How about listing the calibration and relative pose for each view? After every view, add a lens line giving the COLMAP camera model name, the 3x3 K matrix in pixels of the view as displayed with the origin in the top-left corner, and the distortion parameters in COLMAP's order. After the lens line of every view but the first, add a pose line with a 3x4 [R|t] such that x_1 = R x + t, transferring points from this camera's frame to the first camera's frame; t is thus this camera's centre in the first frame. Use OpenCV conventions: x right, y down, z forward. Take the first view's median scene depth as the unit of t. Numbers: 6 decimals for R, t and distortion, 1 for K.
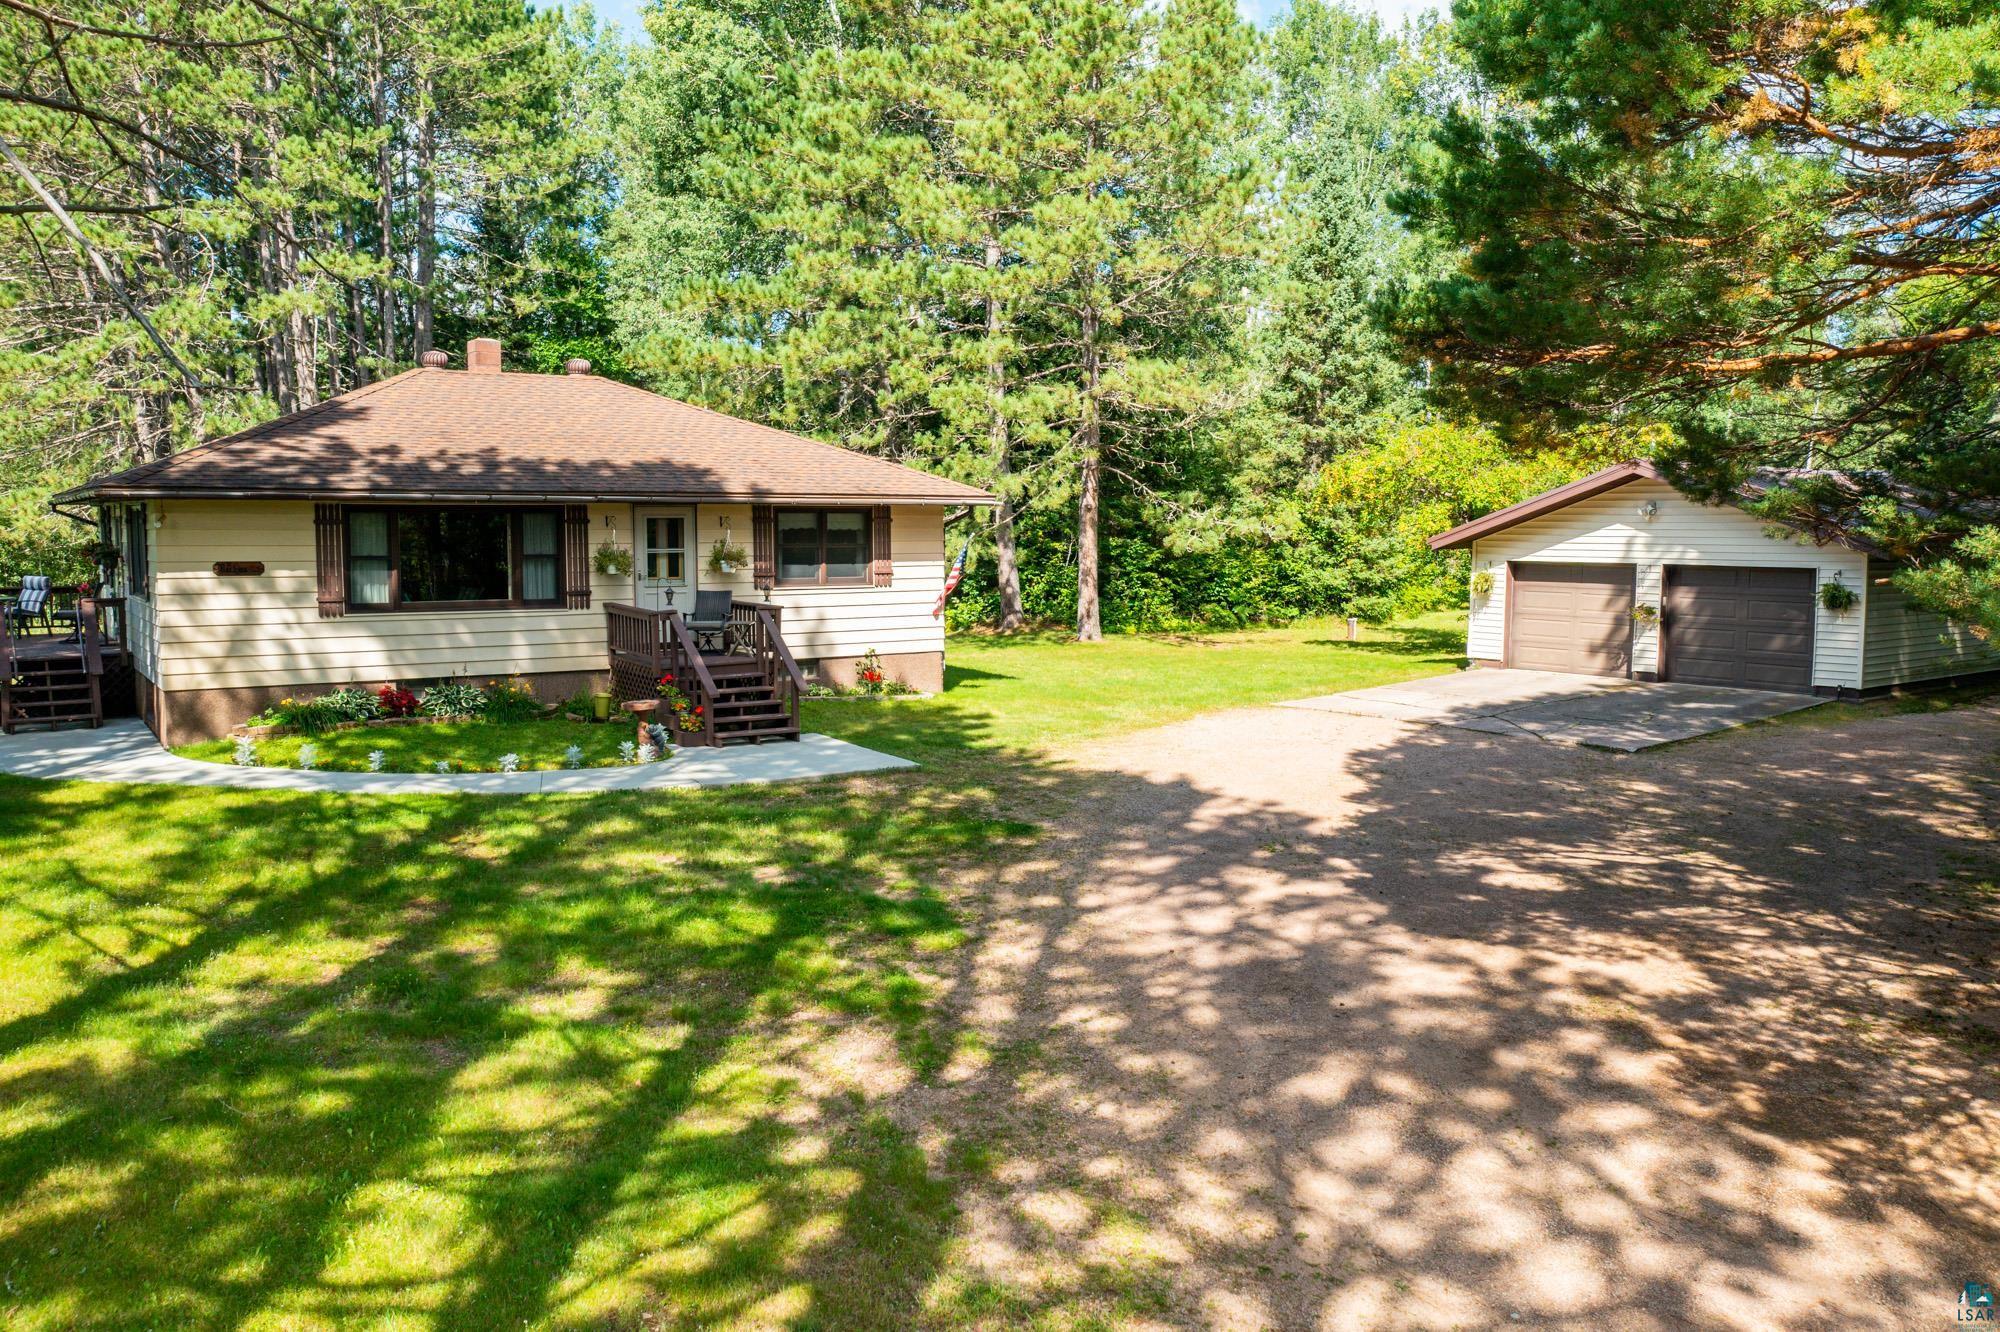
lens RADIAL K [[1591.0, 0, 1000.2], [0, 1591.0, 678.4], [0, 0, 1]] dist [-0.009265, -0.000444]
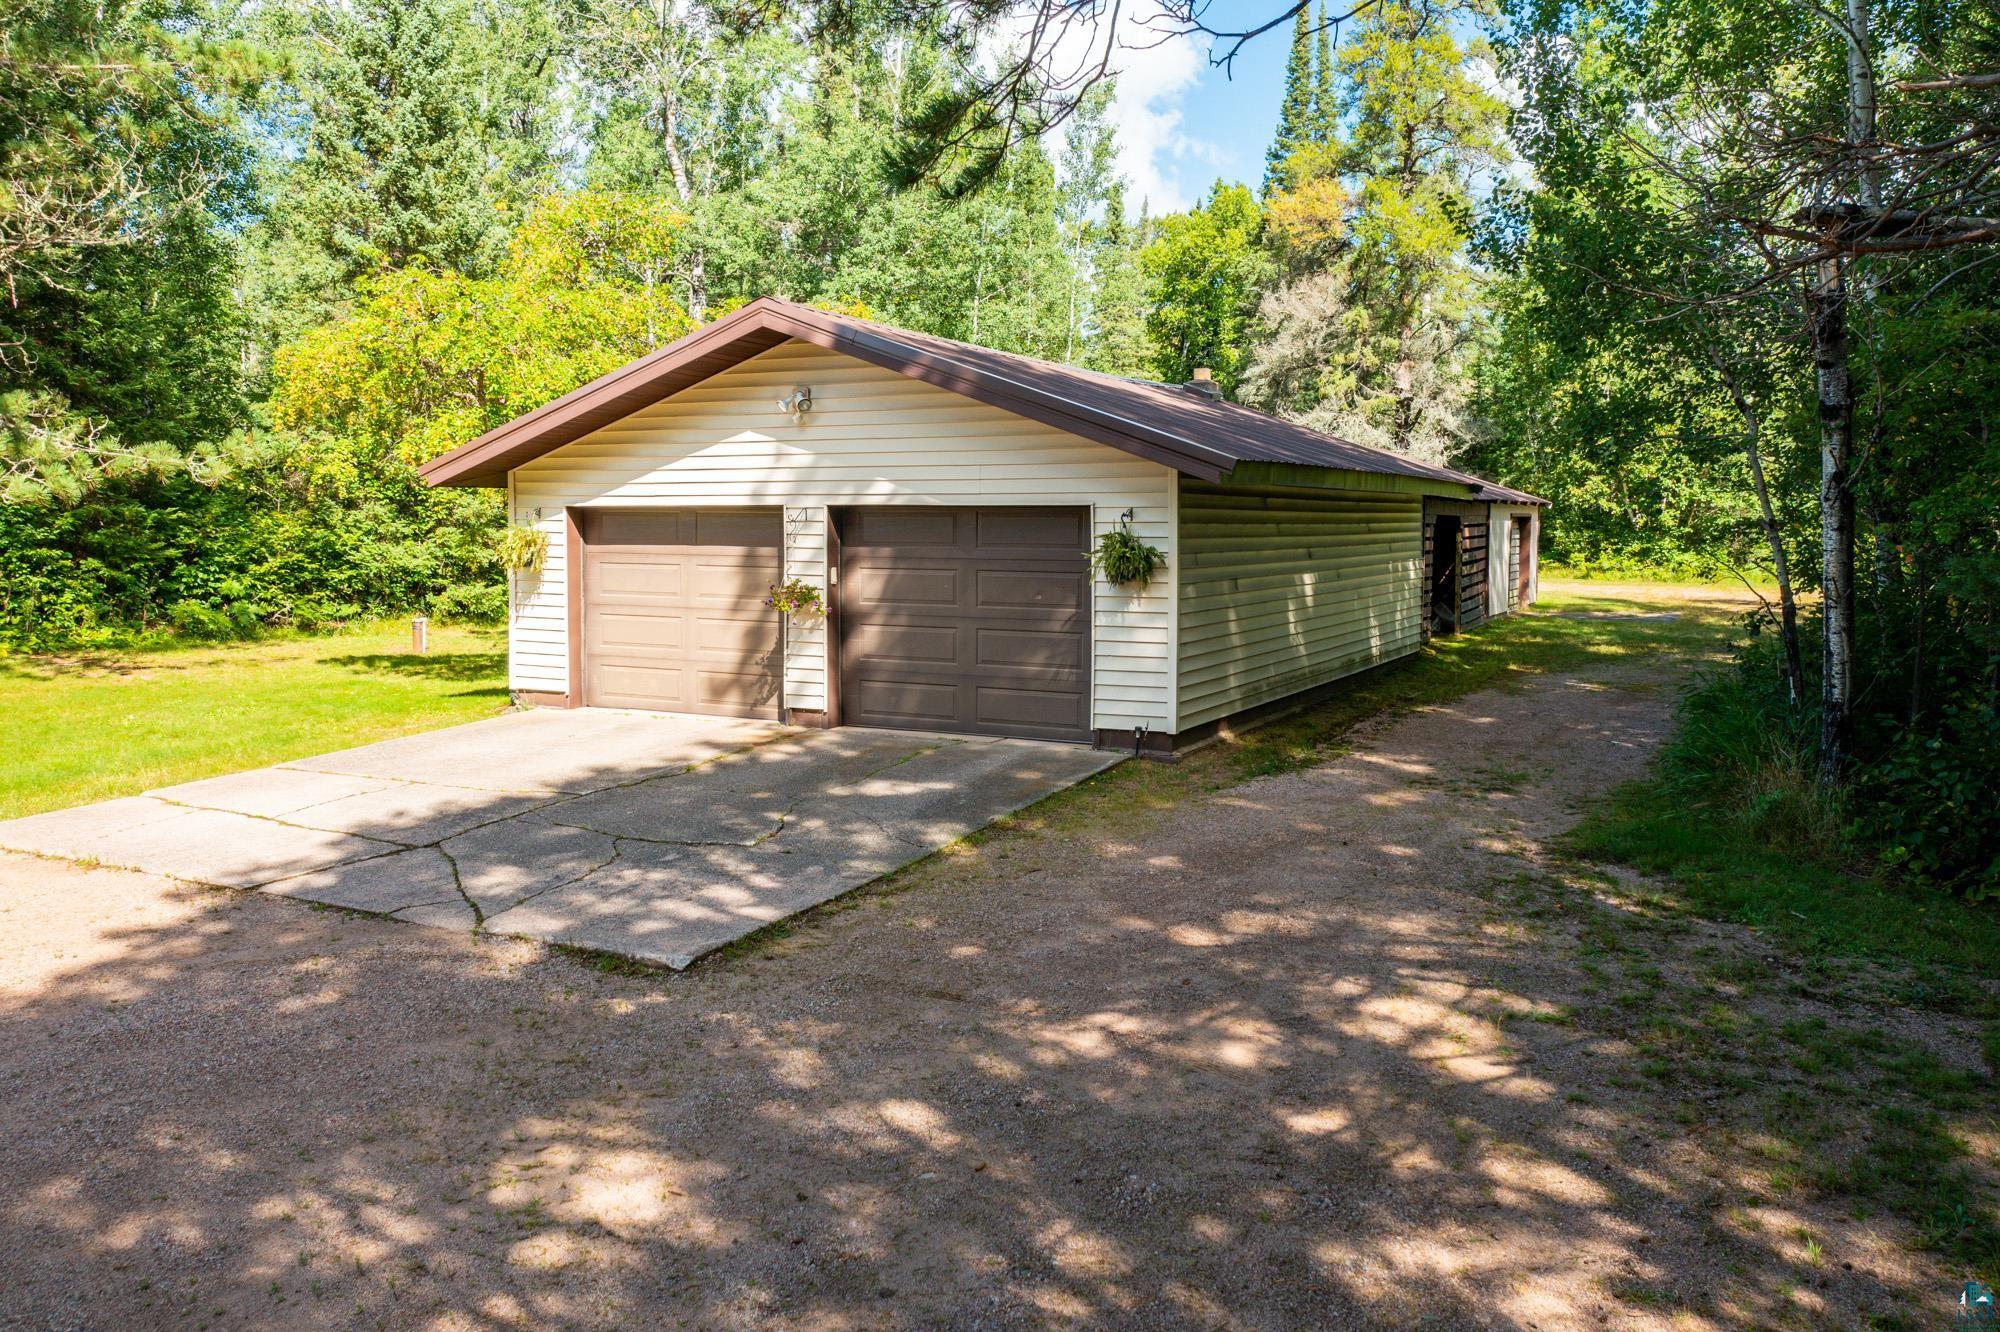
lens RADIAL K [[1591.0, 0, 1000.7], [0, 1591.0, 663.5], [0, 0, 1]] dist [-0.009265, -0.000444]
pose [[0.908121, -0.037770, 0.417000, 0.221437], [0.040365, 0.999182, 0.002596, -0.016496], [-0.416757, 0.014475, 0.908903, 0.444973]]
